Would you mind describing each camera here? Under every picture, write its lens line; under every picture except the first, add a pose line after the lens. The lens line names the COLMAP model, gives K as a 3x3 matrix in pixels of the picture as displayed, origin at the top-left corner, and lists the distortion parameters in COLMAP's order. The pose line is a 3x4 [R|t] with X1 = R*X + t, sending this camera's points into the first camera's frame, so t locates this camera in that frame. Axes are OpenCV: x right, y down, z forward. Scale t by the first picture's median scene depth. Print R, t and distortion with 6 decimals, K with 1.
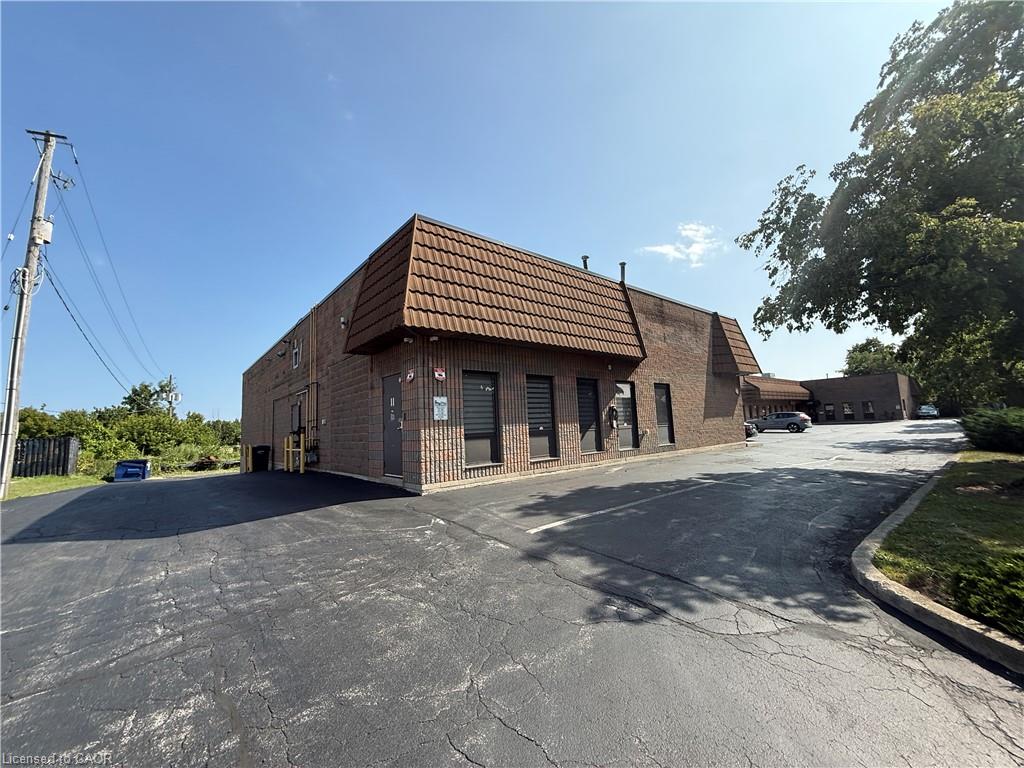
lens RADIAL K [[408.9, 0, 503.7], [0, 408.9, 380.9], [0, 0, 1]] dist [0.001103, 0.000417]
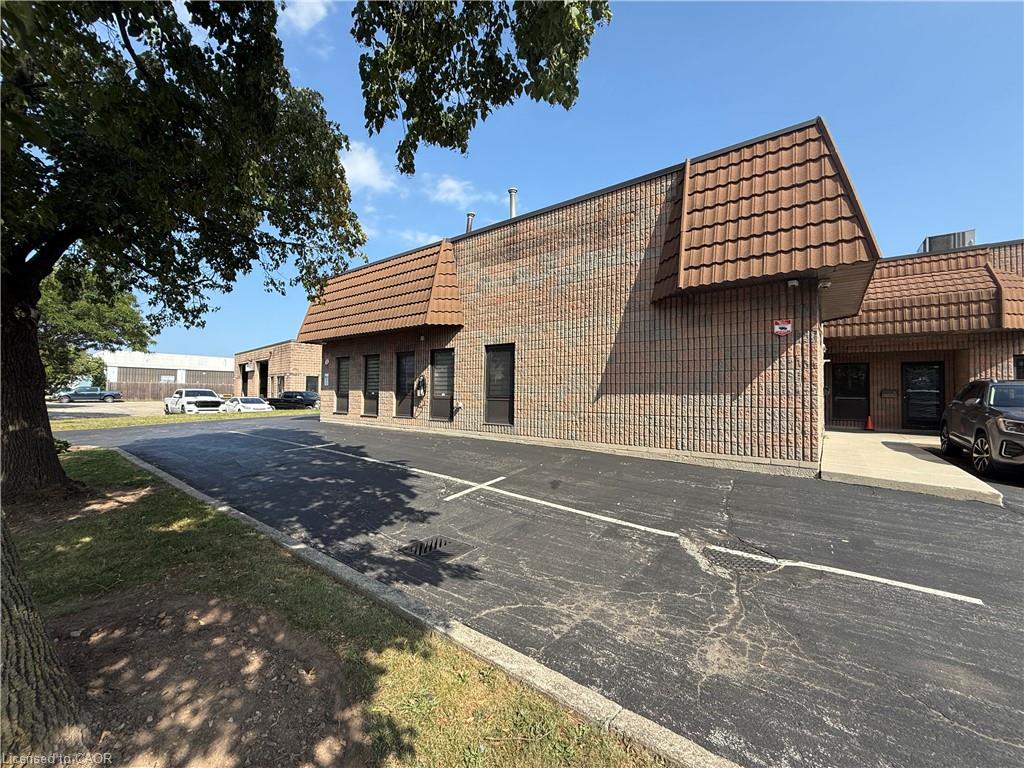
lens RADIAL K [[349.1, 0, 512.3], [0, 349.1, 387.6], [0, 0, 1]] dist [0.000285, 0.000041]
pose [[0.285232, 0.029706, -0.957998, 0.991870], [0.079456, 0.995346, 0.054521, 0.050630], [0.955159, -0.091670, 0.281544, 0.815631]]
